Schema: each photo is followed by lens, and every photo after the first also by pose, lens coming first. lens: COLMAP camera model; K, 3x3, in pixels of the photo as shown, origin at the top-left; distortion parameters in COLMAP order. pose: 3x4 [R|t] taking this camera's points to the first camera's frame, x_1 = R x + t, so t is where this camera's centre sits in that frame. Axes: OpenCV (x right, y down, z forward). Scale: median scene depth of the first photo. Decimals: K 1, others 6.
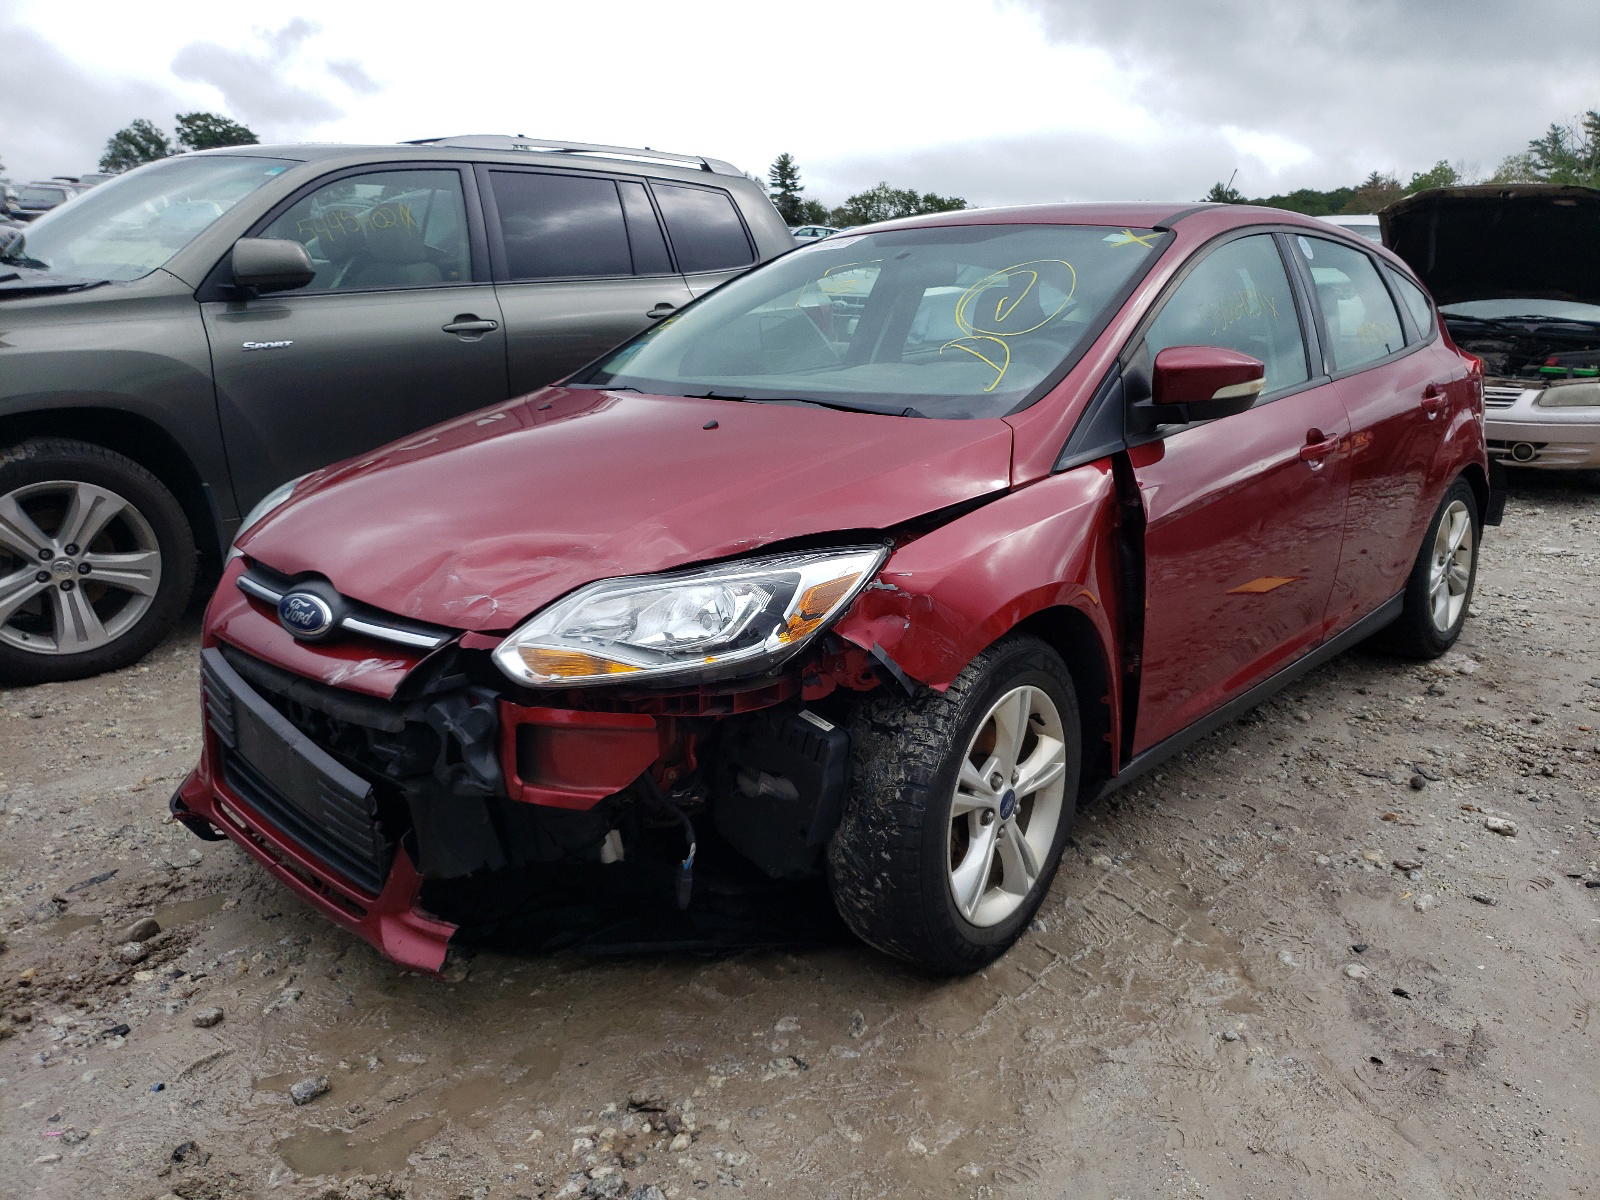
lens RADIAL K [[1337.7, 0, 799.1], [0, 1337.7, 593.5], [0, 0, 1]] dist [0.117407, -0.174594]
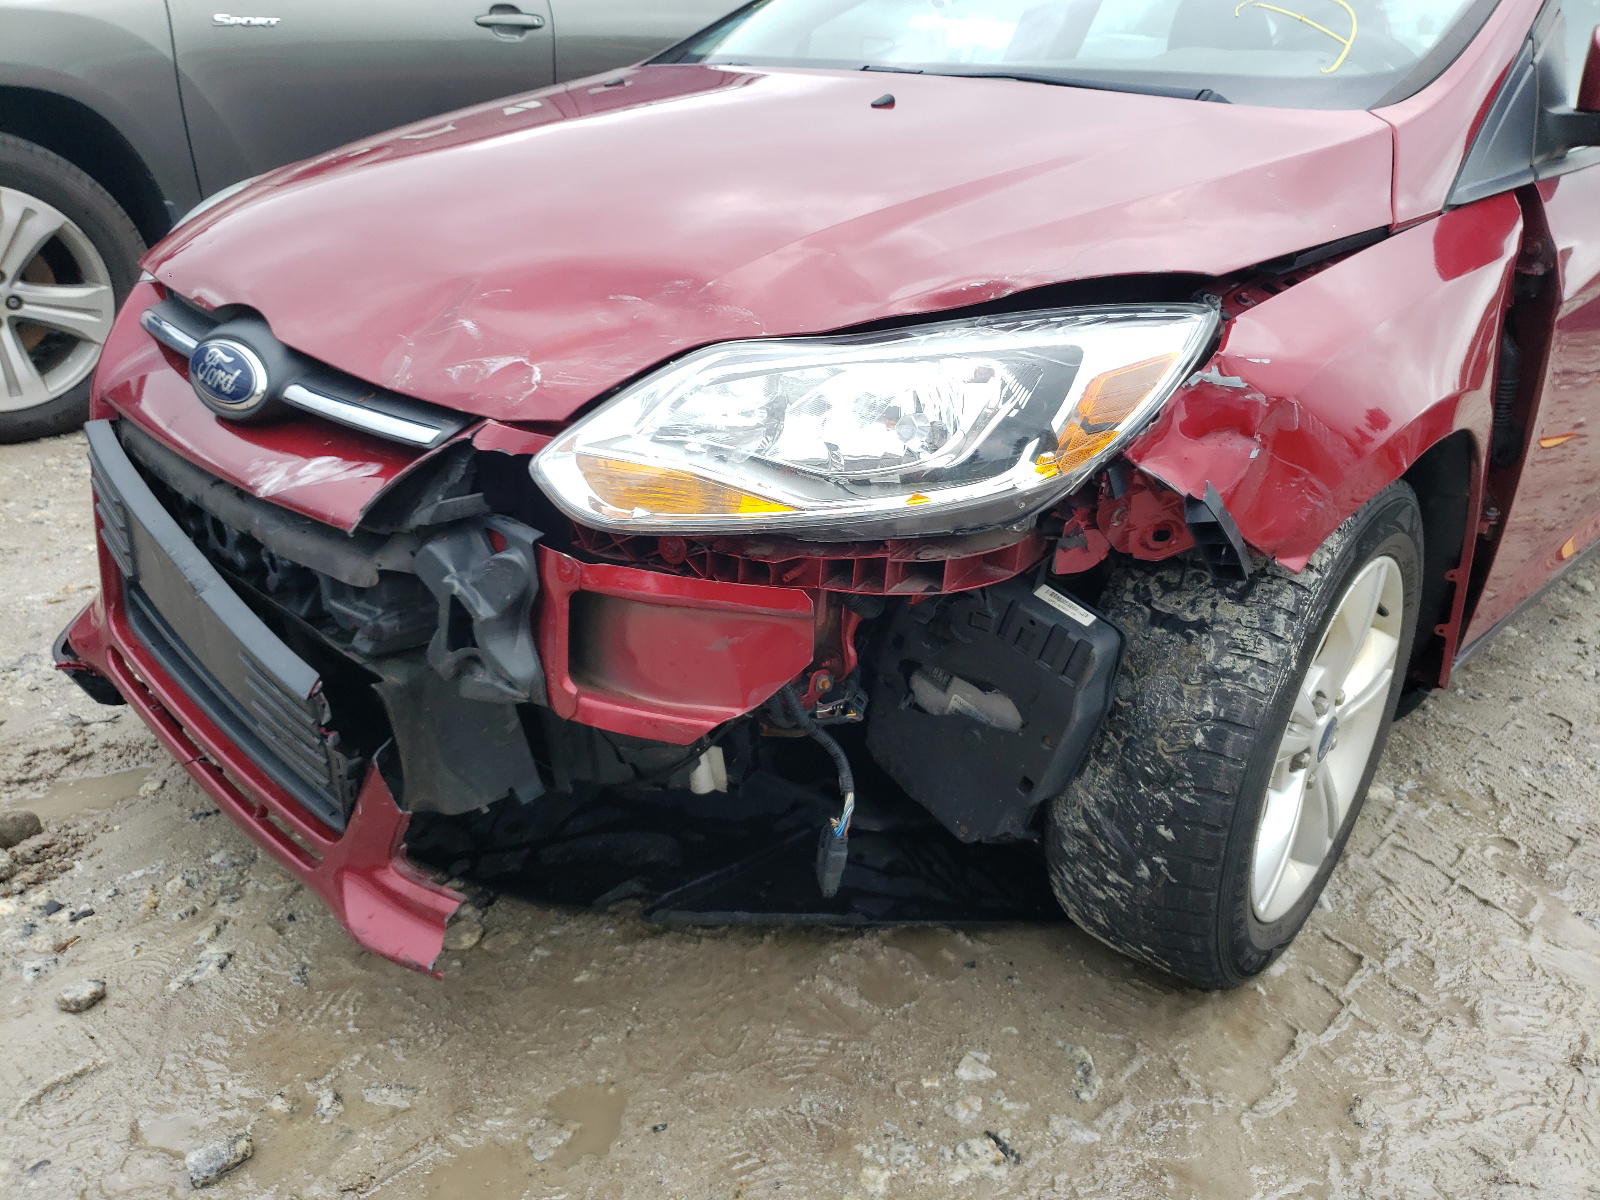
lens RADIAL K [[1337.7, 0, 799.1], [0, 1337.7, 593.5], [0, 0, 1]] dist [0.117407, -0.174594]
pose [[0.998085, 0.058579, -0.019879, -0.092002], [-0.054917, 0.986984, 0.151152, 0.006034], [0.028475, -0.149771, 0.988311, 0.399852]]
